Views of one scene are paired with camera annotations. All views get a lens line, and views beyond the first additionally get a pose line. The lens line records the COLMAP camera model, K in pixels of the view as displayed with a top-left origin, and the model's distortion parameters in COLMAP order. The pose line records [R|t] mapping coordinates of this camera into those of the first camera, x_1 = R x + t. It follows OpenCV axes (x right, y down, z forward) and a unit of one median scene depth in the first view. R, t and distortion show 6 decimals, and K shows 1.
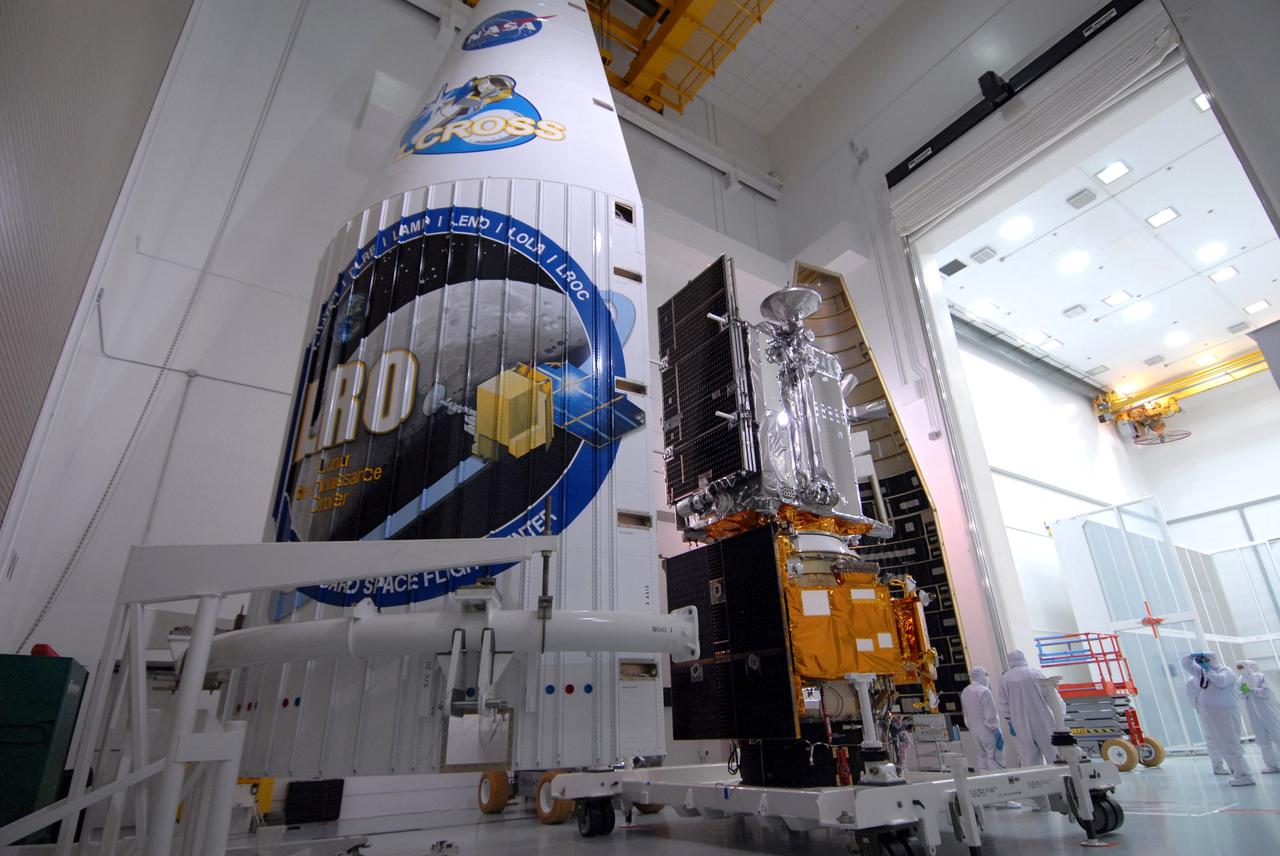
lens RADIAL K [[684.8, 0, 636.3], [0, 684.8, 427.2], [0, 0, 1]] dist [-0.000113, -0.004590]
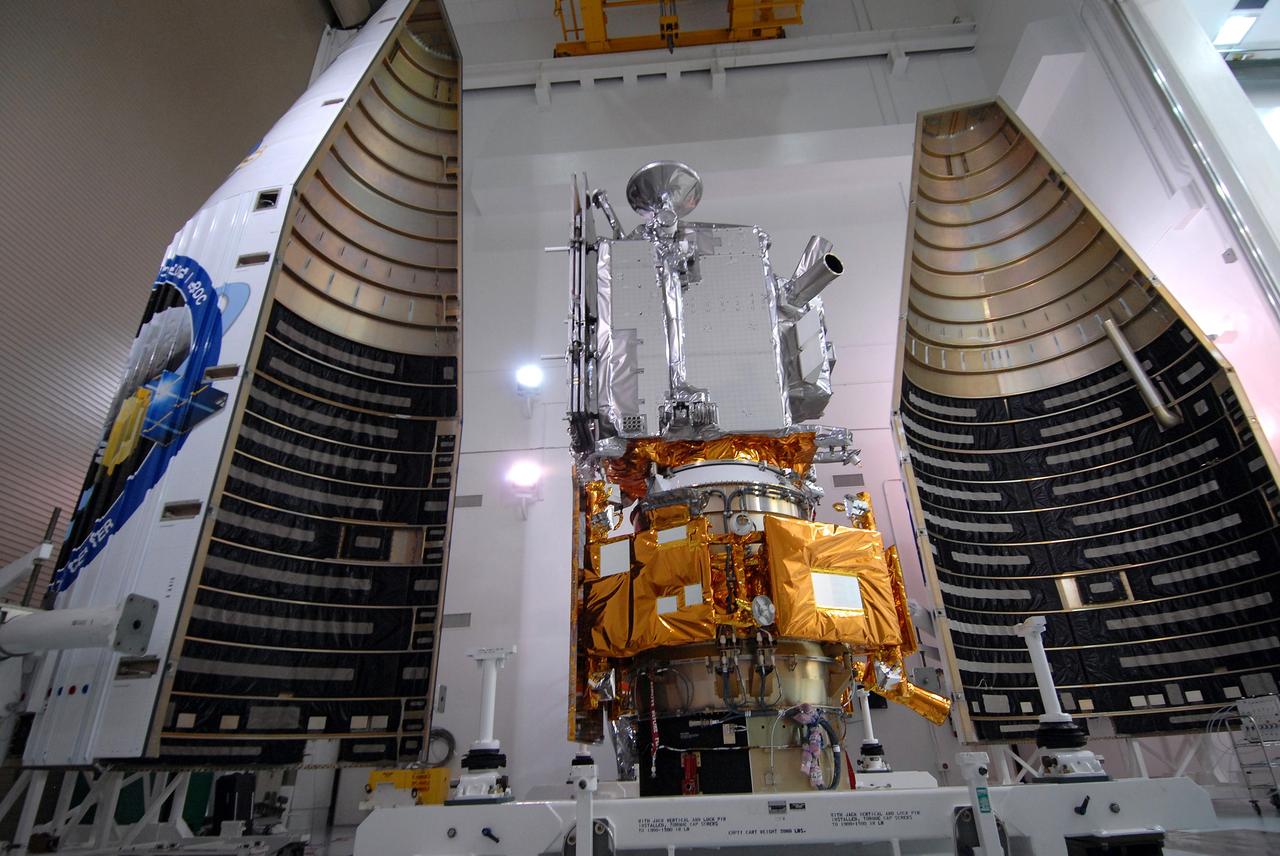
lens RADIAL K [[684.8, 0, 644.5], [0, 684.8, 439.7], [0, 0, 1]] dist [-0.000113, -0.004590]
pose [[0.789051, -0.265860, -0.553820, 0.345466], [0.263068, 0.960894, -0.086471, 0.096250], [0.555152, -0.077463, 0.828134, 0.192953]]
